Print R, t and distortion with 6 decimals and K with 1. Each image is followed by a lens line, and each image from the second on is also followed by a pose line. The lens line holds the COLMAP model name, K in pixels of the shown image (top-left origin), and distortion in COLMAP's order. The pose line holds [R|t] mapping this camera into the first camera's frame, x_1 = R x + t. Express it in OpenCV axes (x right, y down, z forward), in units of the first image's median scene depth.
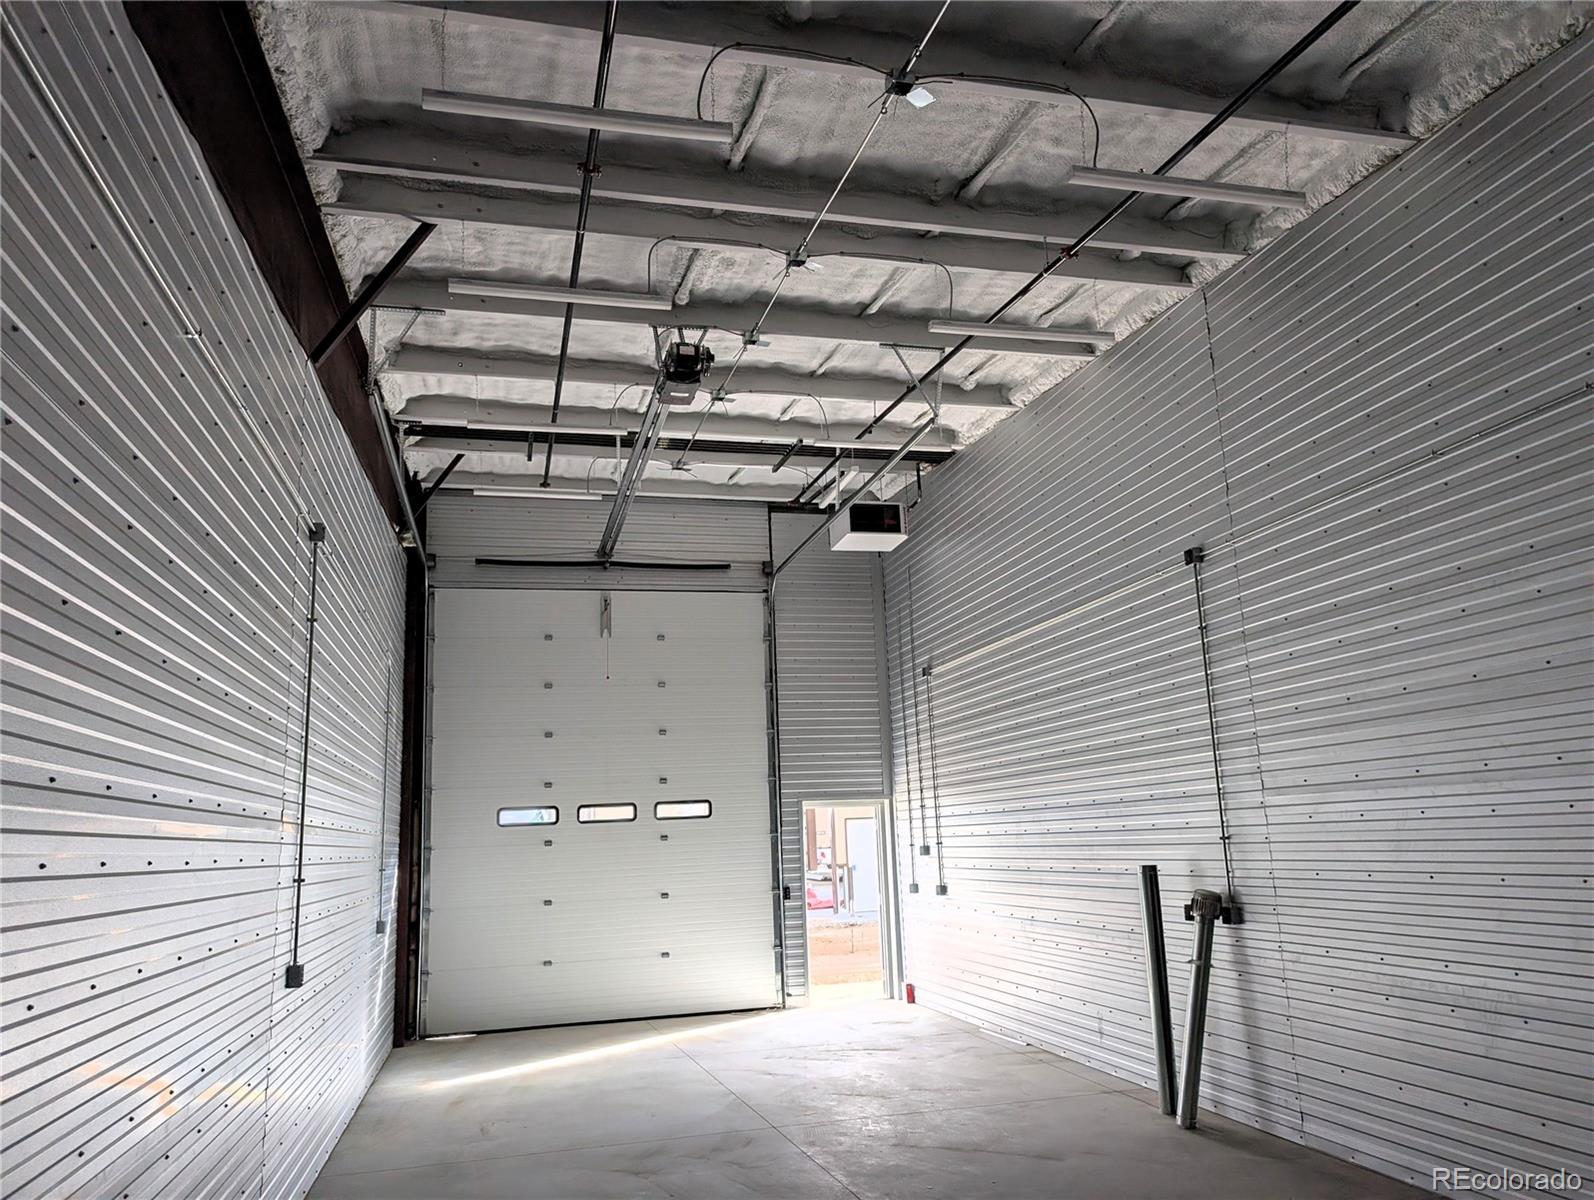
lens RADIAL K [[1156.1, 0, 806.5], [0, 1156.1, 603.8], [0, 0, 1]] dist [0.026681, -0.009181]
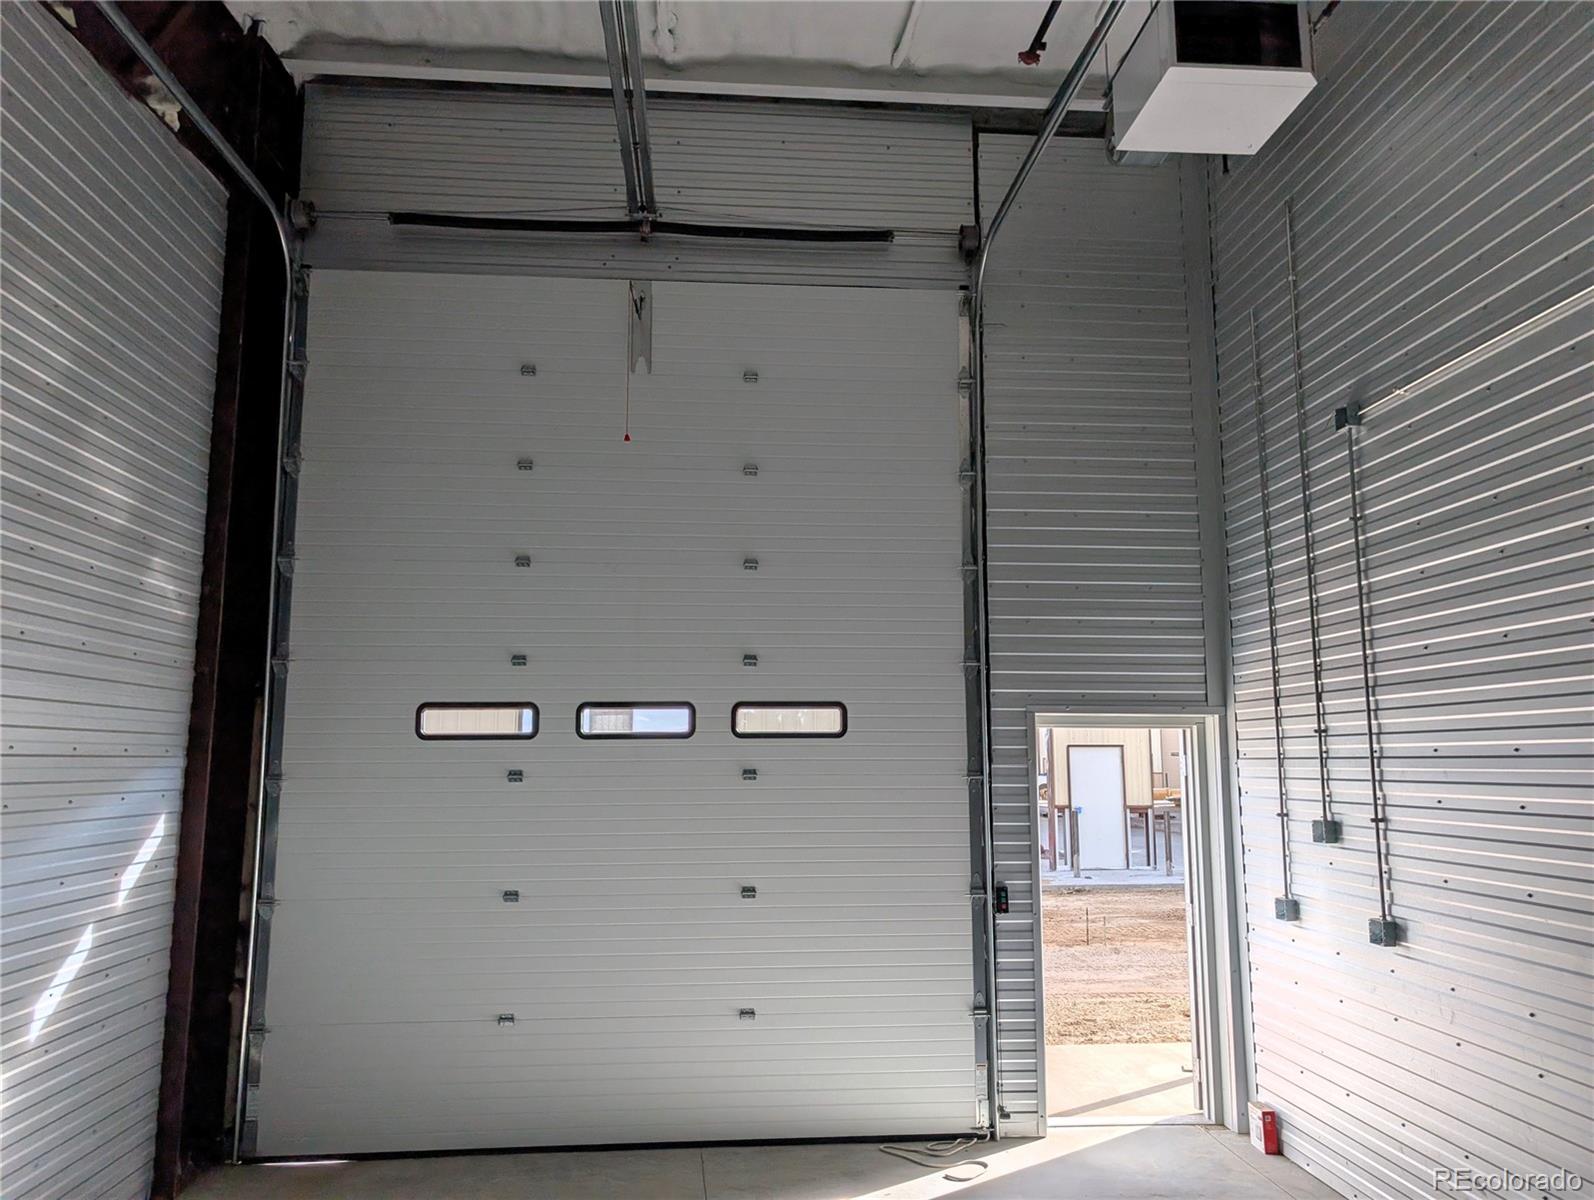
lens RADIAL K [[1156.1, 0, 794.9], [0, 1156.1, 591.6], [0, 0, 1]] dist [0.026681, -0.009181]
pose [[0.984116, 0.015674, -0.176834, -0.018389], [-0.006220, 0.998528, 0.053888, 0.097310], [0.177418, -0.051932, 0.982764, 0.521762]]
